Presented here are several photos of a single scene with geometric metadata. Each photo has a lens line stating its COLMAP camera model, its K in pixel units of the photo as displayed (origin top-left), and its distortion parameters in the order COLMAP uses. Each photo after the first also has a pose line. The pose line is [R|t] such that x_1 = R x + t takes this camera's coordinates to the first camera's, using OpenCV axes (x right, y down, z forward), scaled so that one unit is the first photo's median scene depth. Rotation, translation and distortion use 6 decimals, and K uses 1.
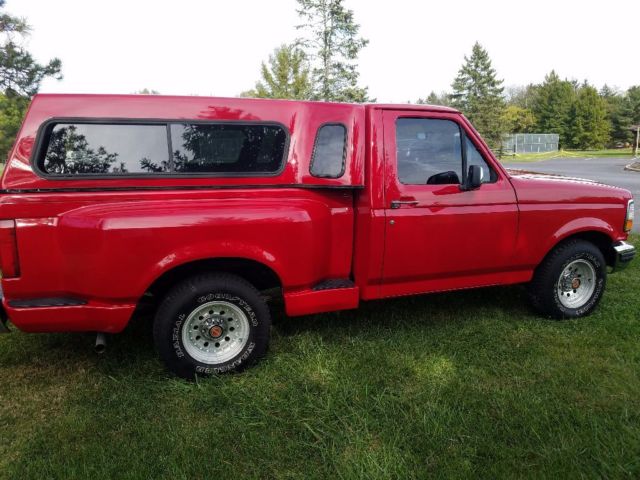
lens RADIAL K [[529.7, 0, 316.1], [0, 529.7, 241.1], [0, 0, 1]] dist [0.007599, 0.008070]
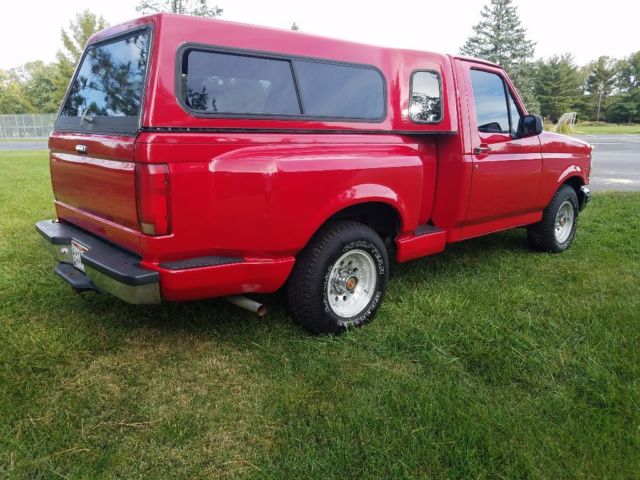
lens RADIAL K [[529.7, 0, 306.7], [0, 529.7, 243.5], [0, 0, 1]] dist [0.007599, 0.008070]
pose [[0.934086, -0.071635, 0.349788, -0.127181], [0.058768, 0.997152, 0.047275, 0.010928], [-0.352178, -0.023603, 0.935635, 0.029510]]
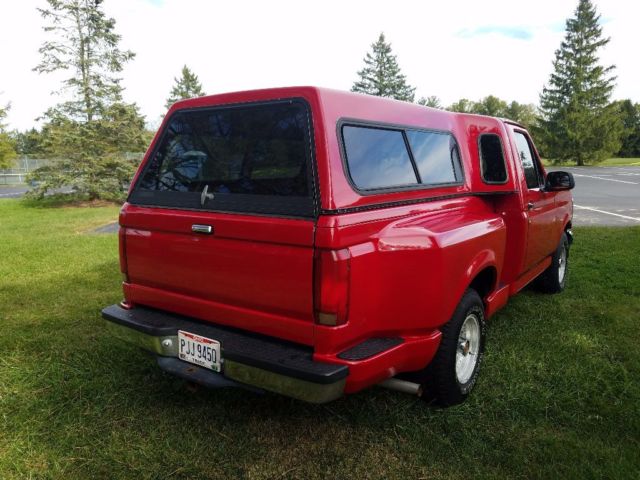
lens RADIAL K [[529.7, 0, 306.7], [0, 529.7, 246.1], [0, 0, 1]] dist [0.007599, 0.008070]
pose [[0.828220, -0.099210, 0.551552, -0.200018], [0.116234, 0.993213, 0.004116, -0.010326], [-0.548217, 0.060700, 0.834130, 0.076081]]
